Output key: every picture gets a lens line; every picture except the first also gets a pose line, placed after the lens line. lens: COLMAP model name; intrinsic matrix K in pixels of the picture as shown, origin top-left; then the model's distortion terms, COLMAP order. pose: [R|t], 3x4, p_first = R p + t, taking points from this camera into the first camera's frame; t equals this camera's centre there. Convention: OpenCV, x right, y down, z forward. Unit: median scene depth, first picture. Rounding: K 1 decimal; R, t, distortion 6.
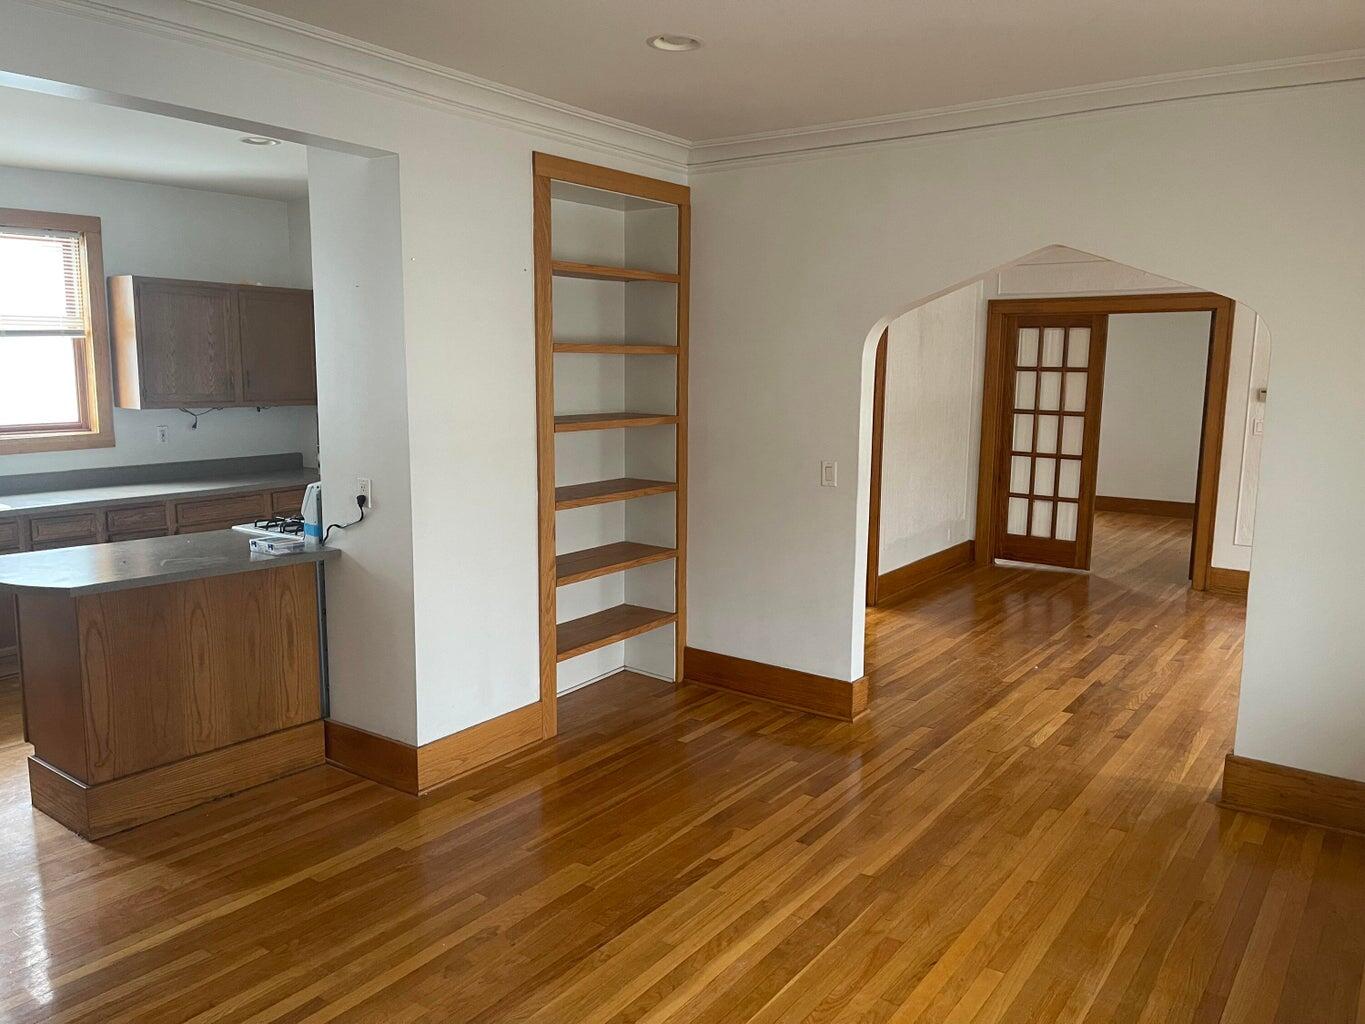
lens RADIAL K [[1026.2, 0, 682.5], [0, 1026.2, 512.0], [0, 0, 1]] dist [0.149121, -0.197177]
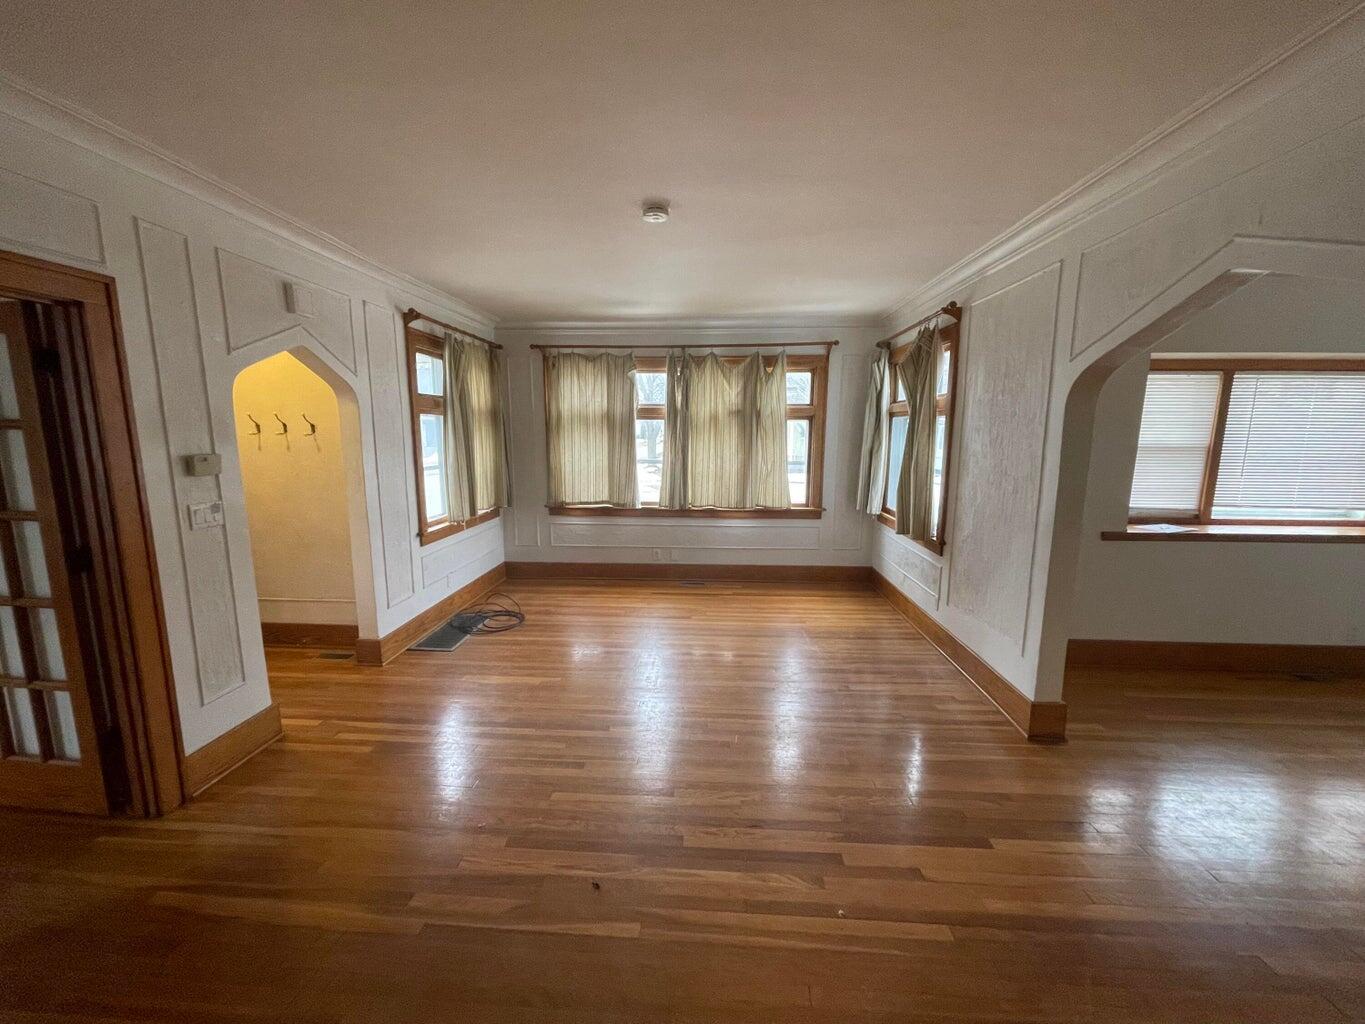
lens RADIAL K [[543.9, 0, 677.7], [0, 543.9, 517.7], [0, 0, 1]] dist [-0.001381, -0.000533]
pose [[-0.530524, -0.145352, 0.835115, 0.114734], [0.119034, 0.962653, 0.243169, -0.115843], [-0.839271, 0.228414, -0.493408, 0.854168]]
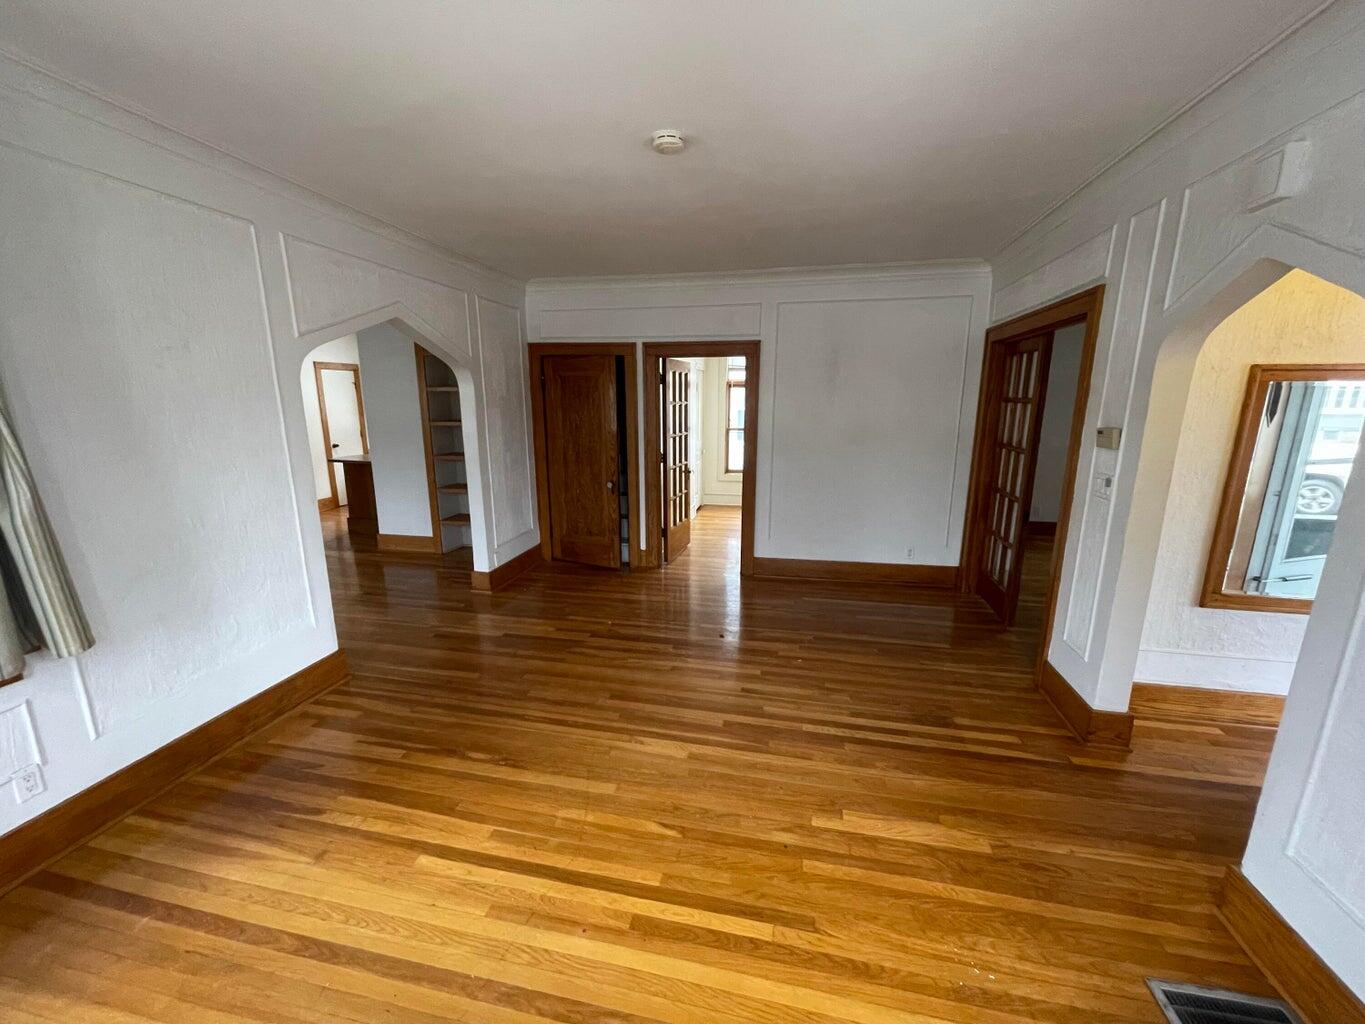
lens RADIAL K [[543.9, 0, 677.7], [0, 543.9, 517.7], [0, 0, 1]] dist [-0.001381, -0.000533]
pose [[0.415060, 0.184308, -0.890930, 0.704336], [-0.131372, 0.981144, 0.141768, -0.067701], [0.900259, 0.058201, 0.431446, 0.558006]]
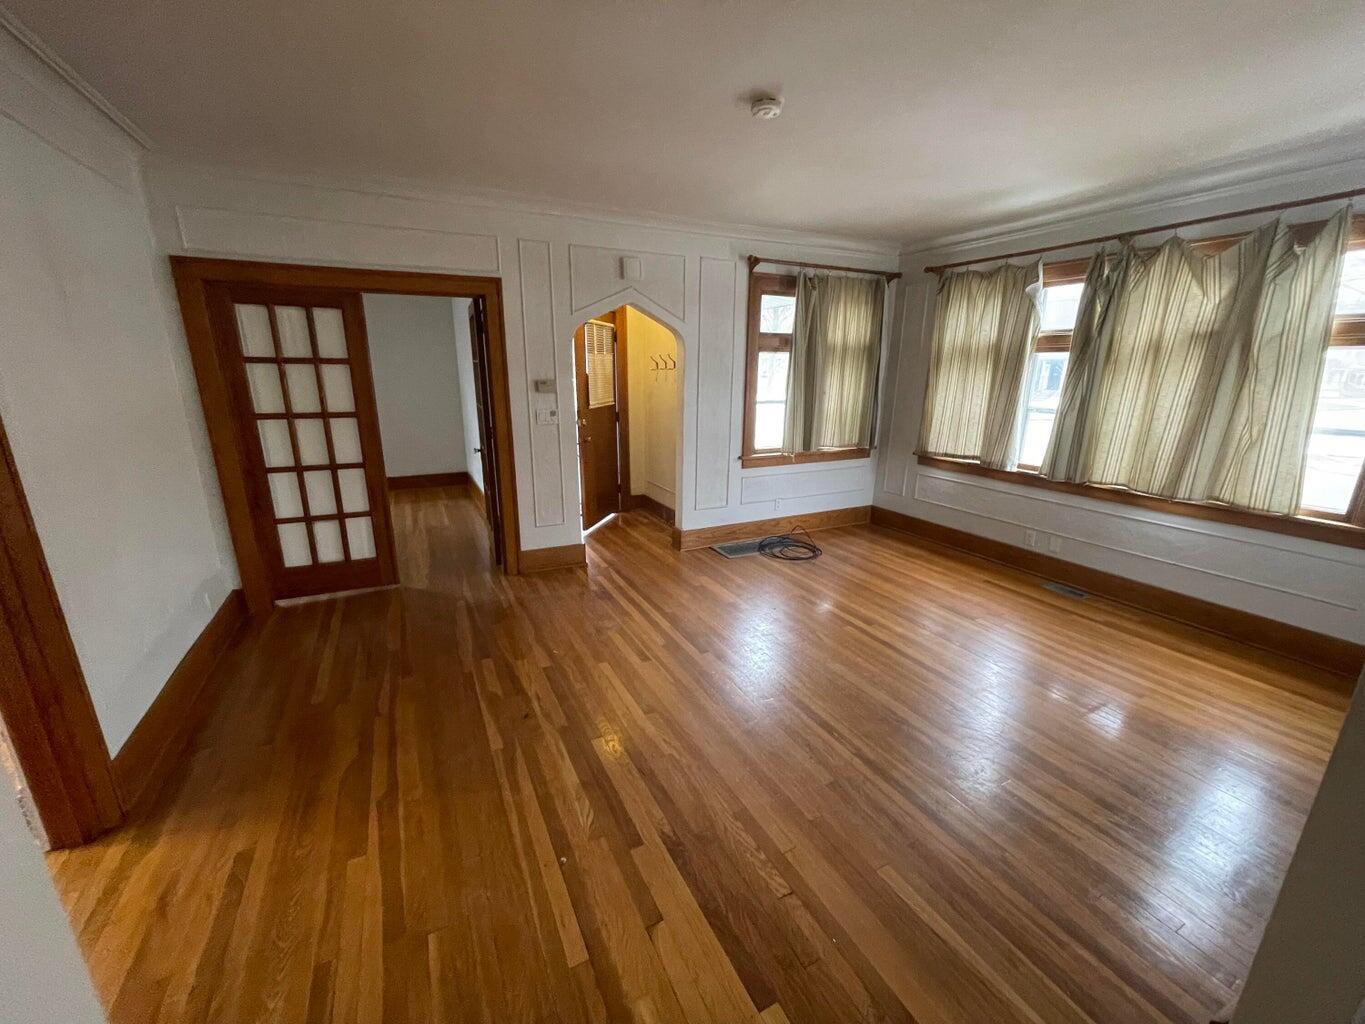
lens RADIAL K [[543.9, 0, 677.7], [0, 543.9, 517.7], [0, 0, 1]] dist [-0.001381, -0.000533]
pose [[0.461834, -0.241787, 0.853375, 0.108999], [0.130573, 0.970178, 0.204217, -0.069980], [-0.877303, 0.017113, 0.479632, 0.570890]]
